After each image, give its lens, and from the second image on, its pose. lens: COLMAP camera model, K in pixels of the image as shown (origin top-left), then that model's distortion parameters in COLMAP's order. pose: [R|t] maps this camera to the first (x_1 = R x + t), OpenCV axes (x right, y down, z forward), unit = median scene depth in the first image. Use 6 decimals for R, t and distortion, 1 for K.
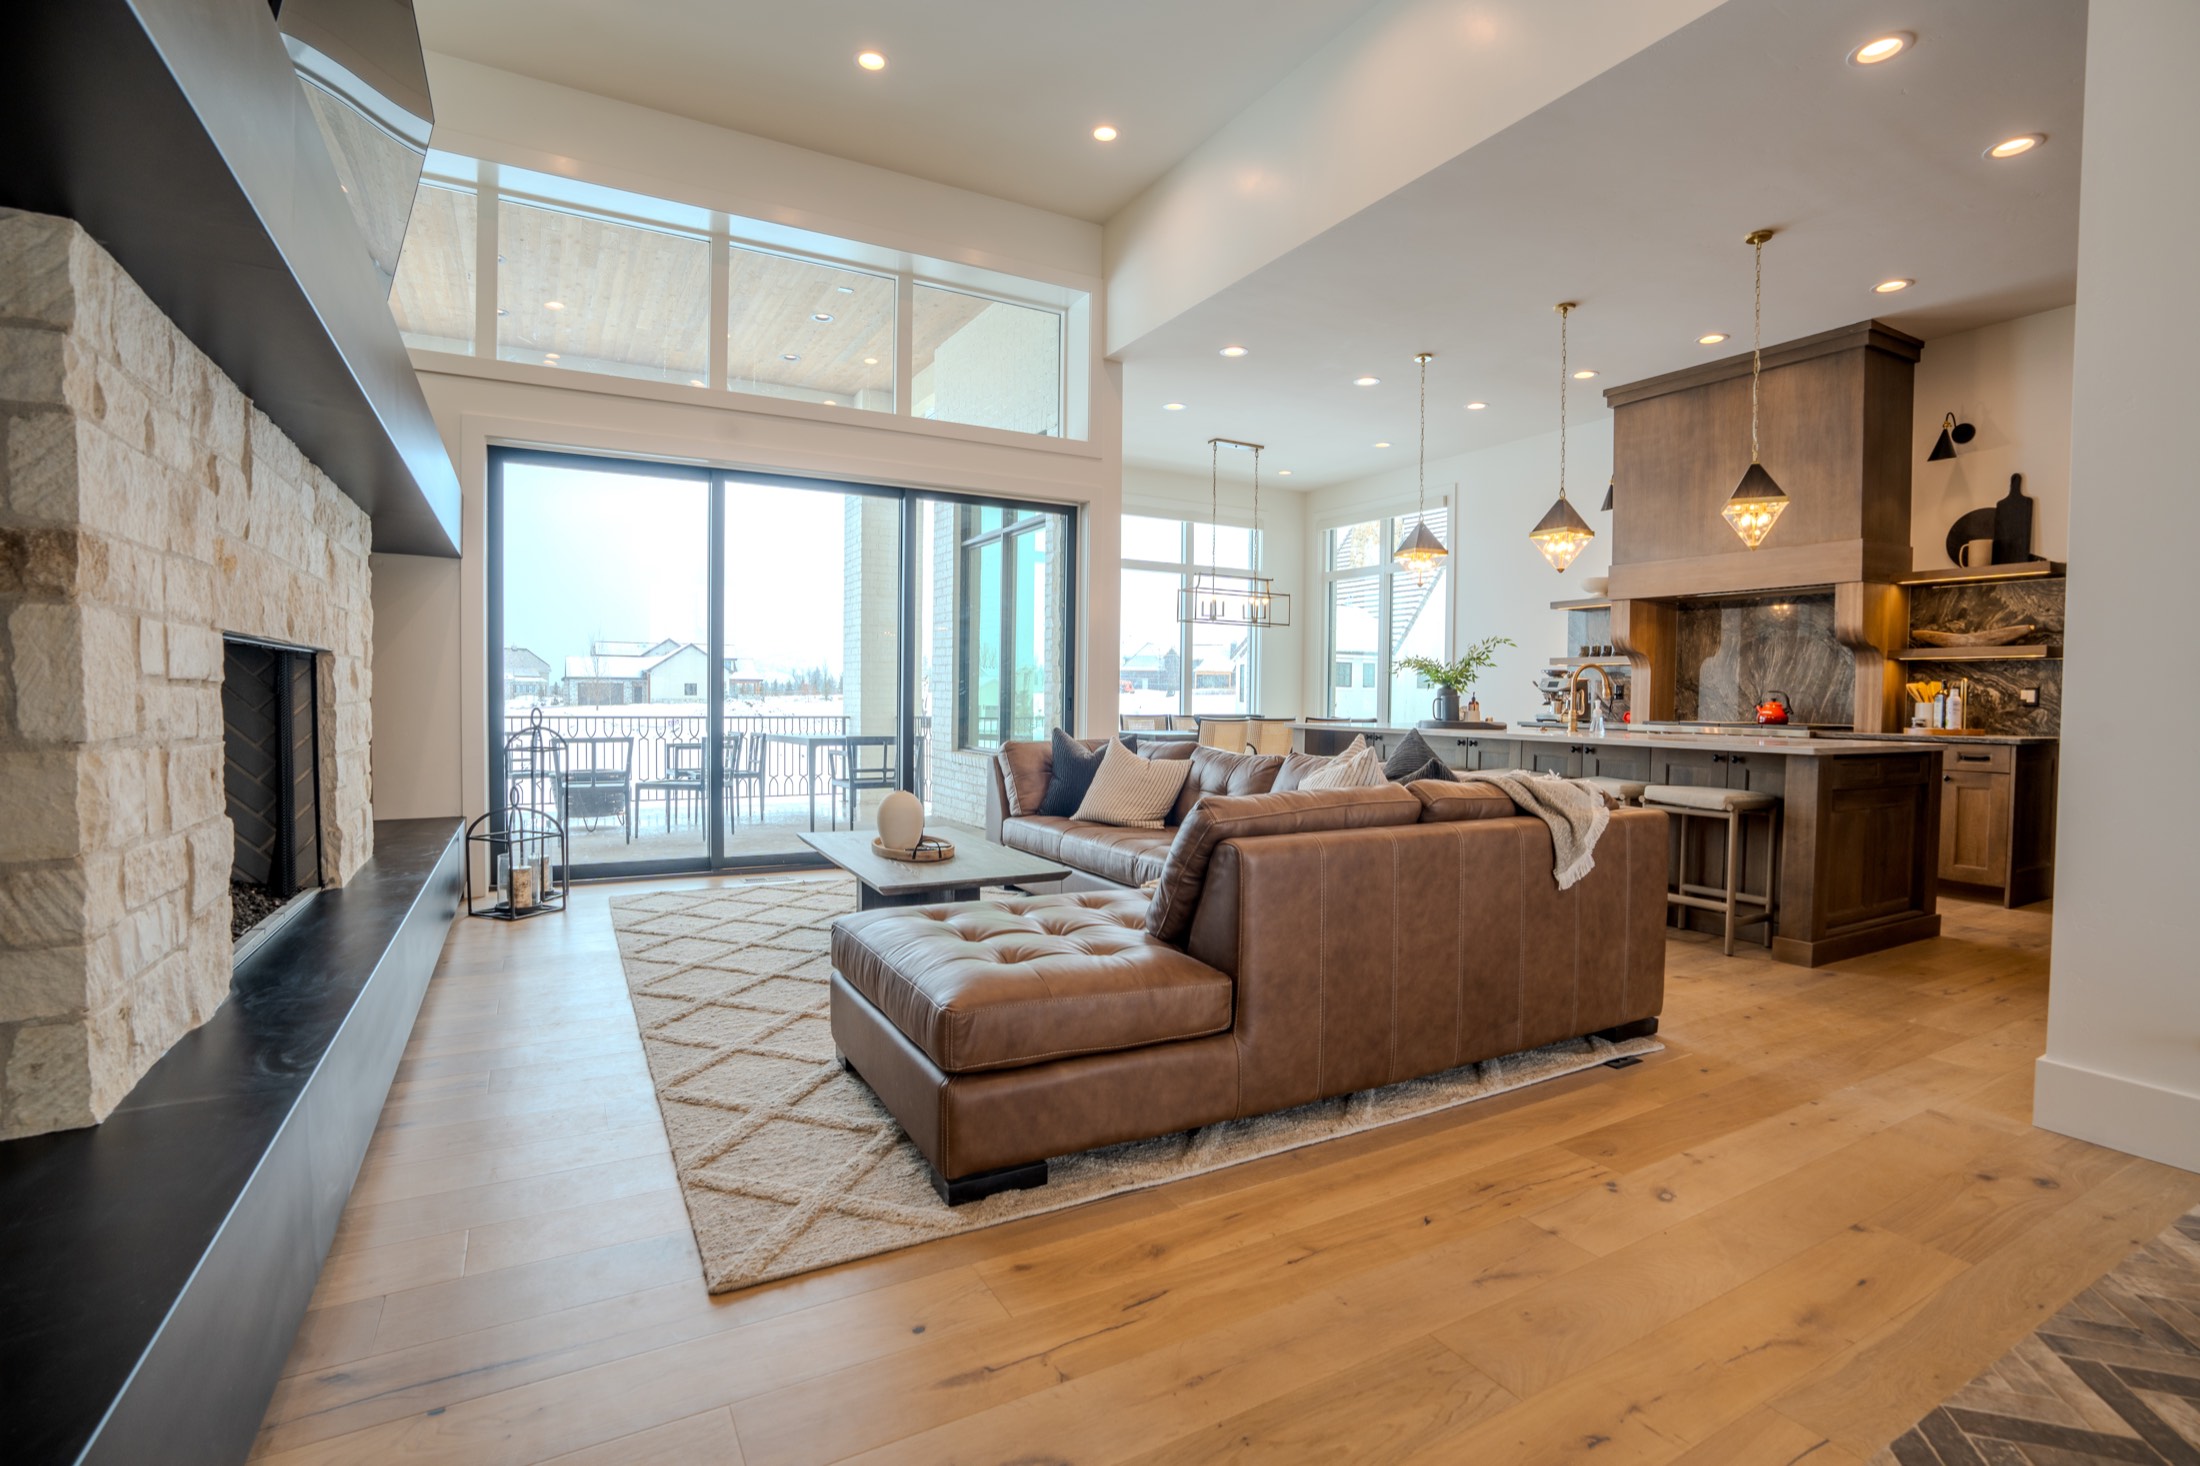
lens RADIAL K [[1021.3, 0, 1106.2], [0, 1021.3, 732.3], [0, 0, 1]] dist [-0.067987, 0.027987]
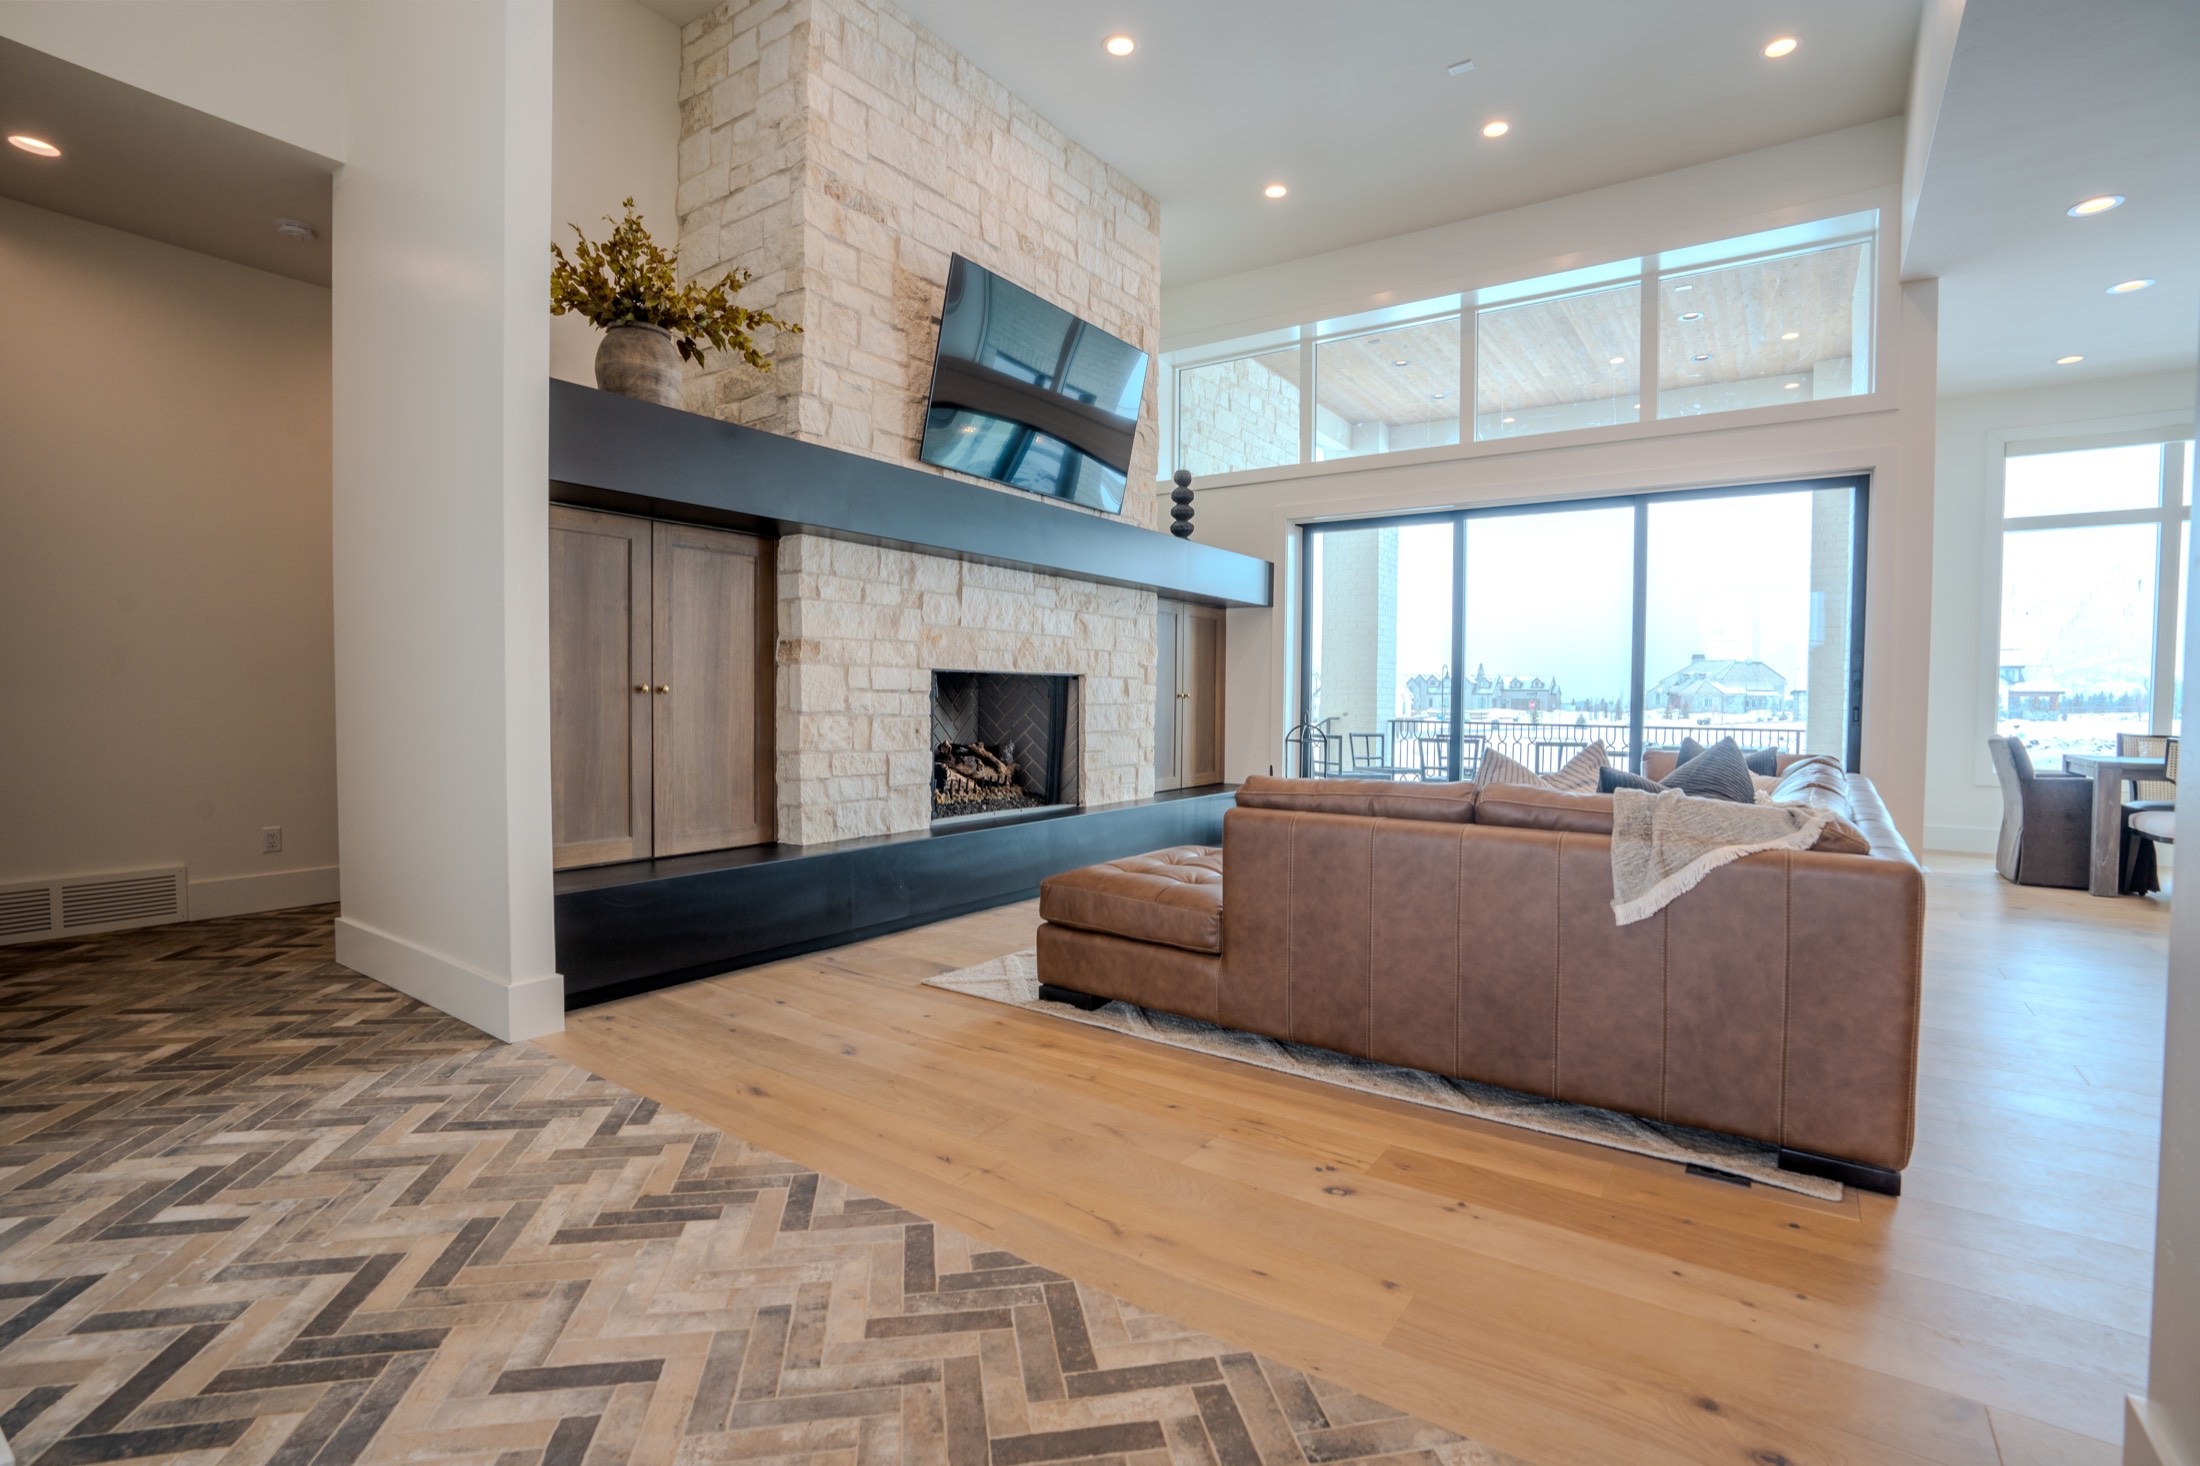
lens RADIAL K [[1021.3, 0, 1106.2], [0, 1021.3, 732.3], [0, 0, 1]] dist [-0.067987, 0.027987]
pose [[0.430432, 0.024210, -0.902298, 0.508721], [-0.037531, 0.999256, 0.008908, 0.002745], [0.901842, 0.030030, 0.431021, 0.128250]]
